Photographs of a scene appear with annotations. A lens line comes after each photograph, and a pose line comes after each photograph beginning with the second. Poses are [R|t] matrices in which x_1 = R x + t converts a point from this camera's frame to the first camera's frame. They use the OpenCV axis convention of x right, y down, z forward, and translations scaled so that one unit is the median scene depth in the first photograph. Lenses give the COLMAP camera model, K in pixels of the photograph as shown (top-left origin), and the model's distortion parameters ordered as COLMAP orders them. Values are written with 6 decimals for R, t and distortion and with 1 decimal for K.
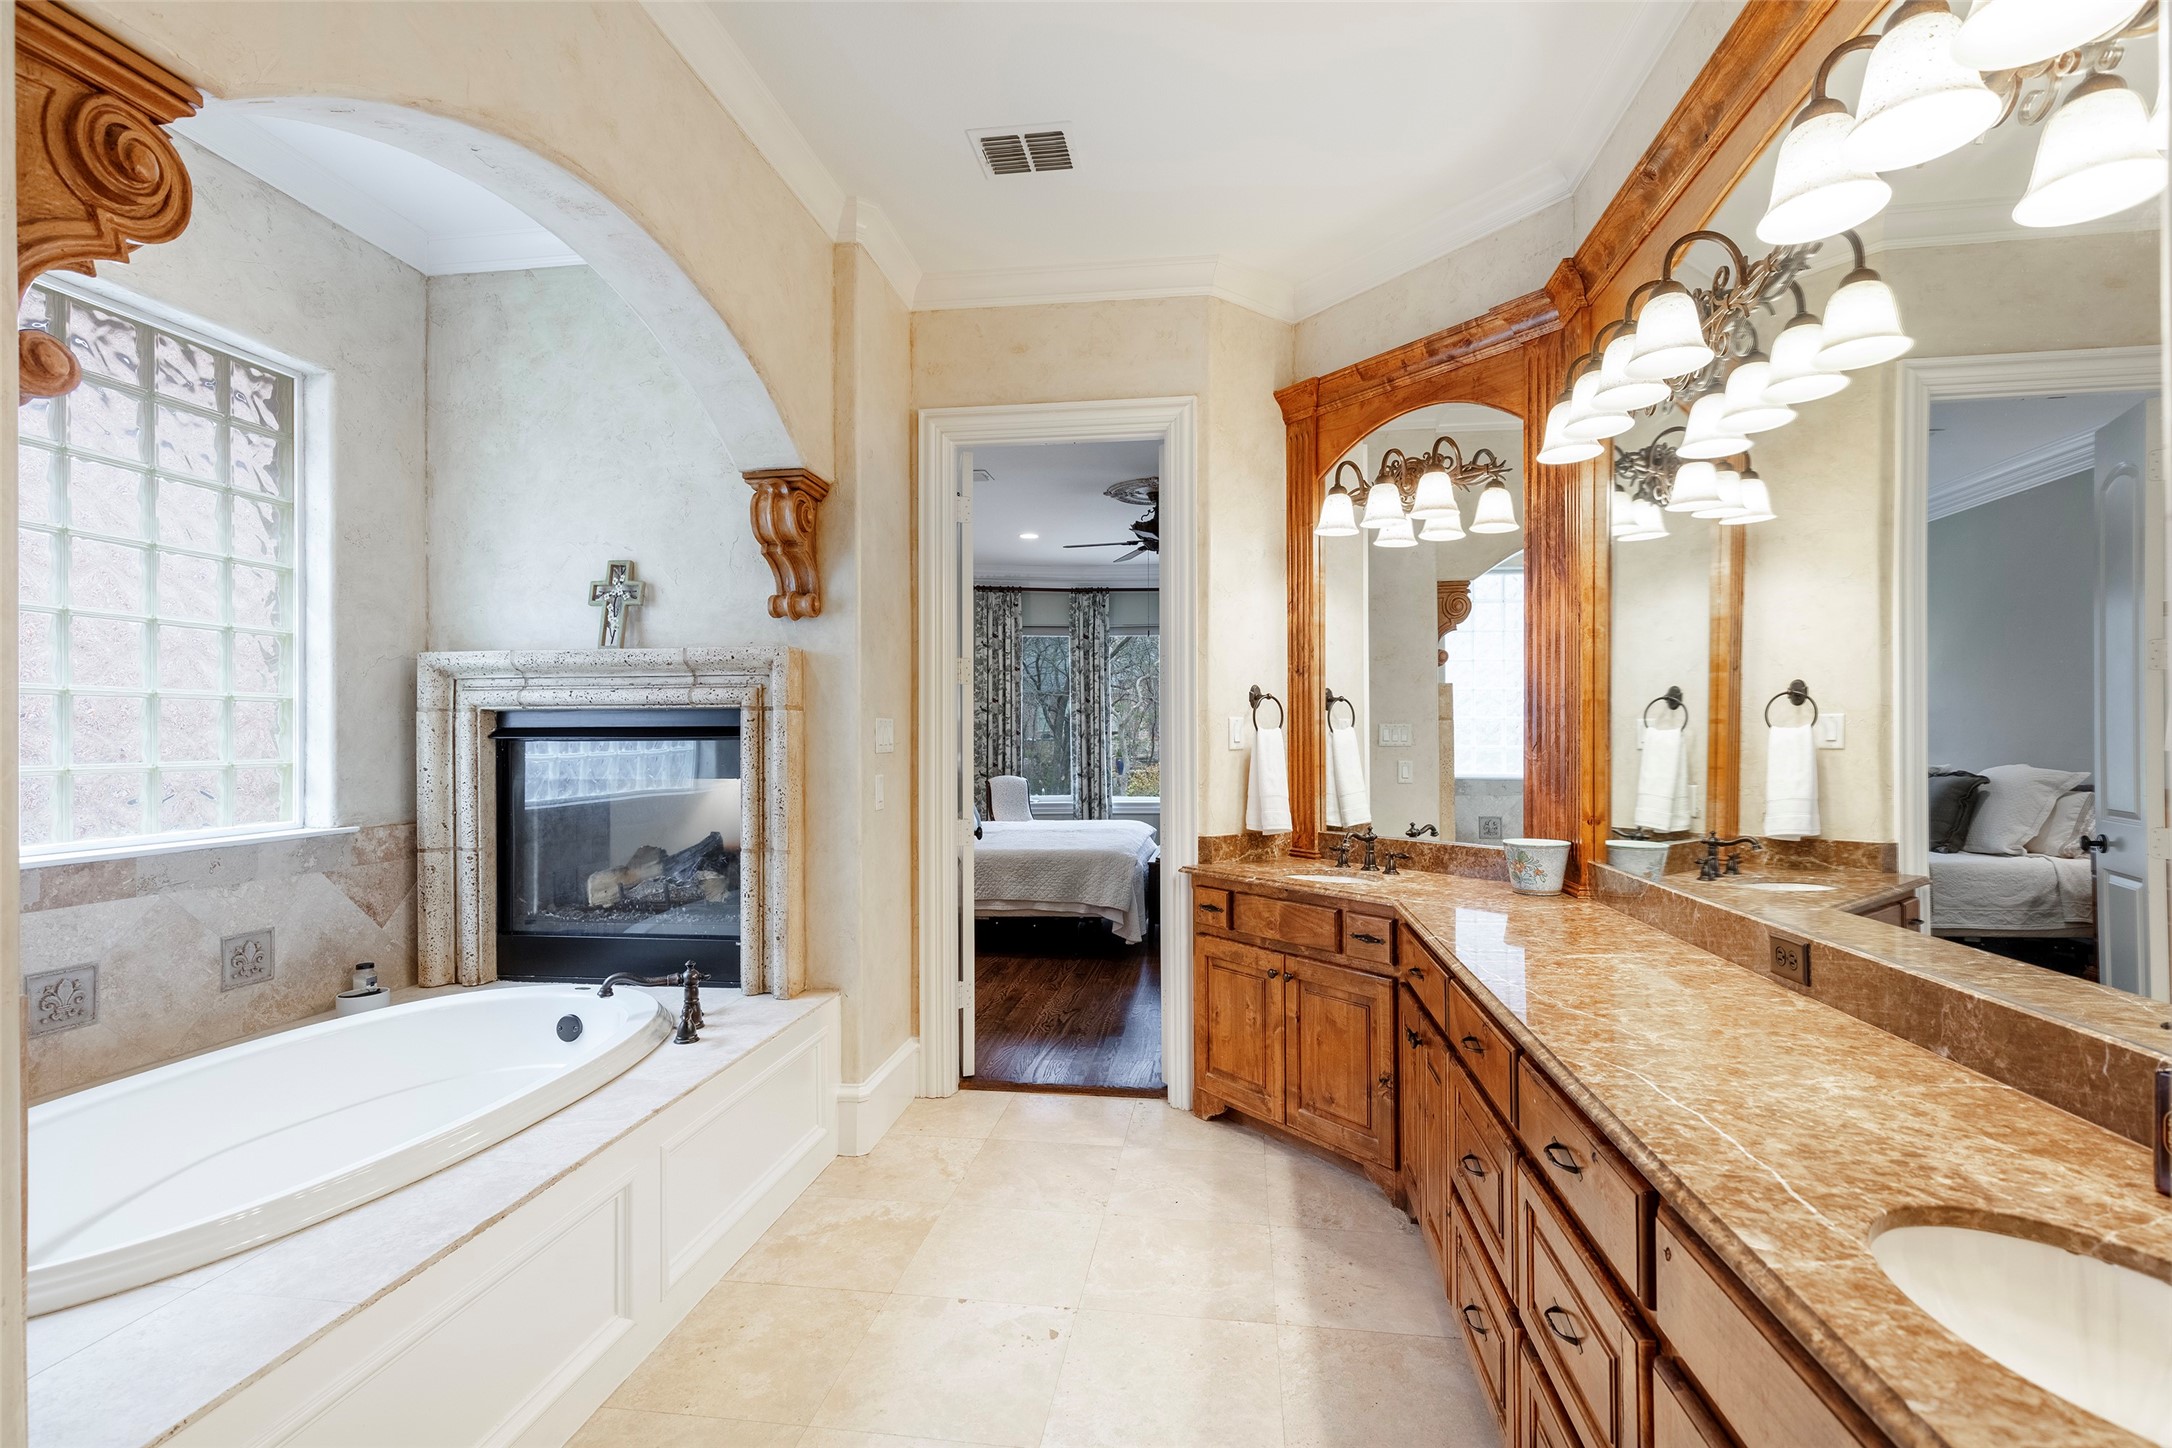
lens RADIAL K [[972.2, 0, 1086.0], [0, 972.2, 724.0], [0, 0, 1]] dist [0.008506, 0.000450]
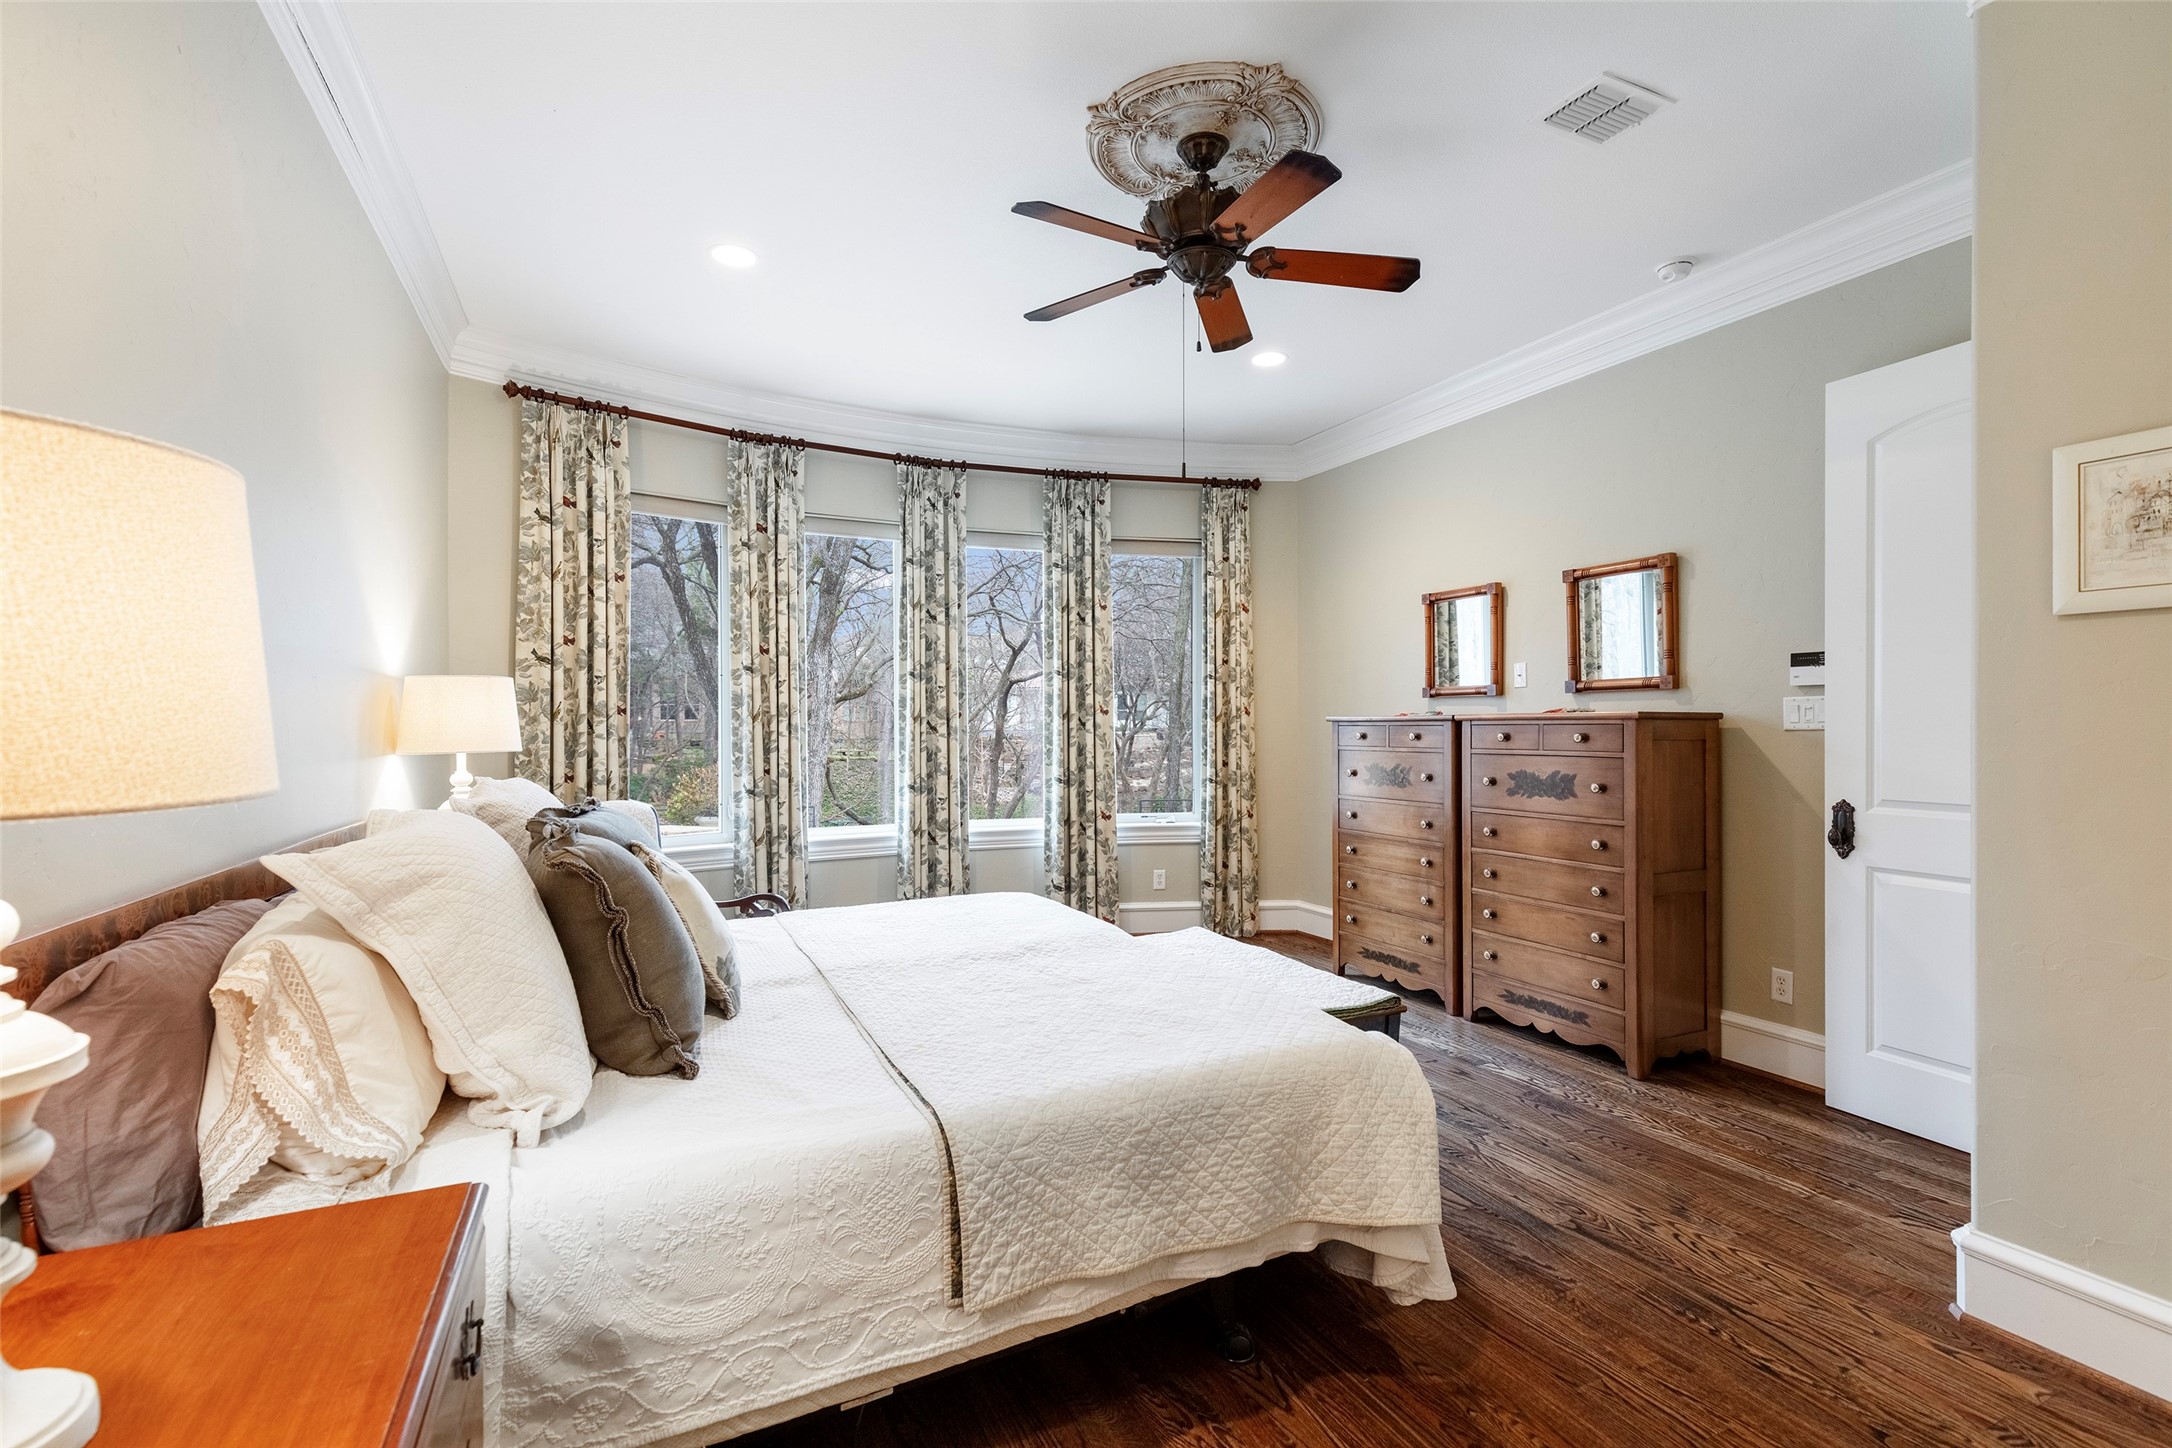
lens RADIAL K [[972.2, 0, 1086.0], [0, 972.2, 724.0], [0, 0, 1]] dist [0.008506, 0.000450]
pose [[0.825853, -0.001351, 0.563884, -0.151853], [-0.000776, 0.999993, 0.003532, 0.014202], [-0.563885, -0.003354, 0.825847, 0.472210]]
